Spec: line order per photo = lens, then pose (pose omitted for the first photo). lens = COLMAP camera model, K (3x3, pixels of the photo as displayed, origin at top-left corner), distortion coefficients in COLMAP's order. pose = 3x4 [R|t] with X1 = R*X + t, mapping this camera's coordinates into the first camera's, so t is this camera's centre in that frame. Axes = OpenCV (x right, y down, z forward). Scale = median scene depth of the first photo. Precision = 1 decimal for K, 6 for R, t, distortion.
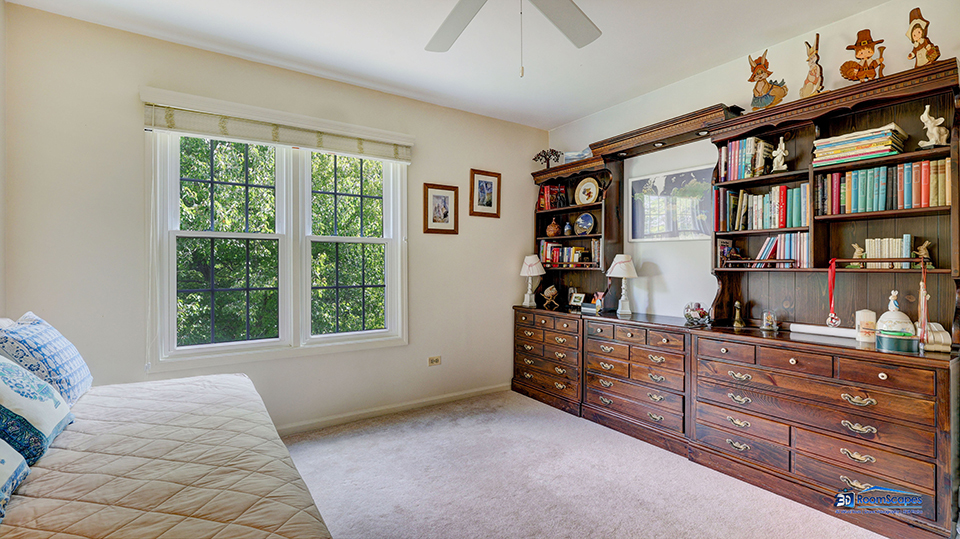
lens RADIAL K [[435.8, 0, 482.9], [0, 435.8, 263.4], [0, 0, 1]] dist [-0.000181, 0.000261]
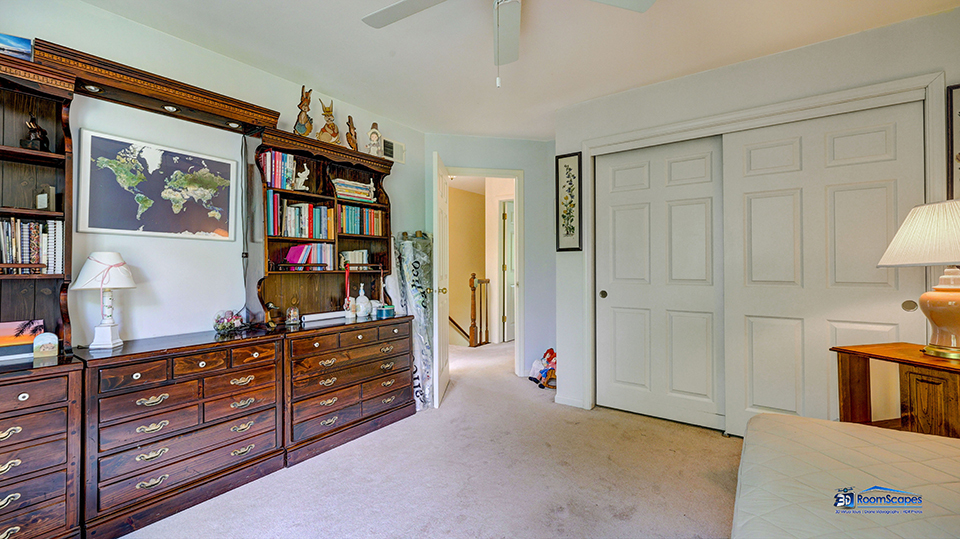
lens RADIAL K [[402.8, 0, 474.2], [0, 402.8, 260.8], [0, 0, 1]] dist [0.001397, -0.000427]
pose [[-0.344861, 0.015194, 0.938531, -0.552659], [0.000127, 0.999870, -0.016140, 0.001539], [-0.938654, -0.005447, -0.344818, 0.970103]]
